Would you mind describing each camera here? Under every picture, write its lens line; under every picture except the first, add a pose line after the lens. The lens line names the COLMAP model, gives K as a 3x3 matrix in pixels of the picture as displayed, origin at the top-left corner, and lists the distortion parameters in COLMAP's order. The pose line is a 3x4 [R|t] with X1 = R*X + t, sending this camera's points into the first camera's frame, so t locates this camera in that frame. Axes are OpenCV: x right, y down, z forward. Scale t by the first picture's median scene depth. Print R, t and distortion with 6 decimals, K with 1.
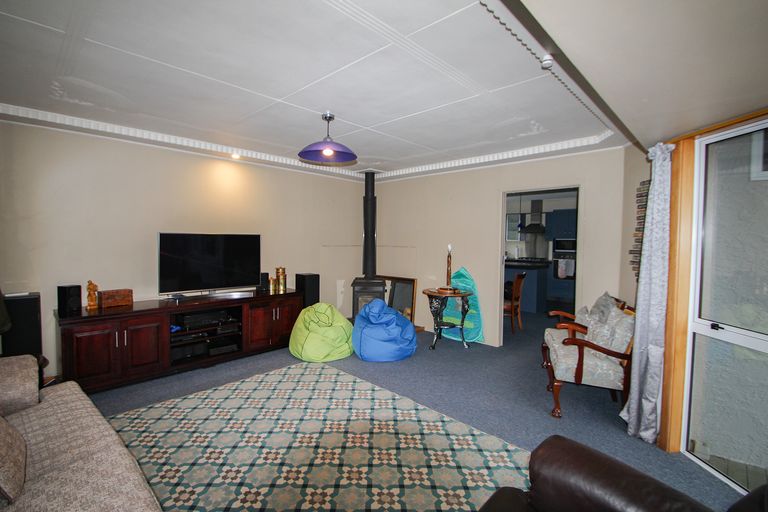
lens RADIAL K [[369.8, 0, 384.0], [0, 369.8, 256.0], [0, 0, 1]] dist [-0.001805, -0.000252]
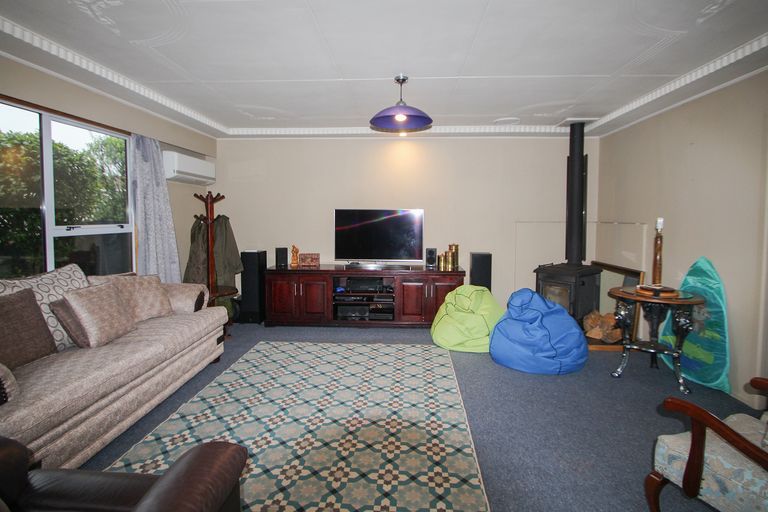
lens RADIAL K [[405.7, 0, 384.0], [0, 405.7, 256.0], [0, 0, 1]] dist [-0.049612, -0.000250]
pose [[0.641386, 0.072136, -0.763820, 0.470347], [-0.029218, 0.997144, 0.069637, -0.006161], [0.766662, -0.022347, 0.641662, 0.247737]]
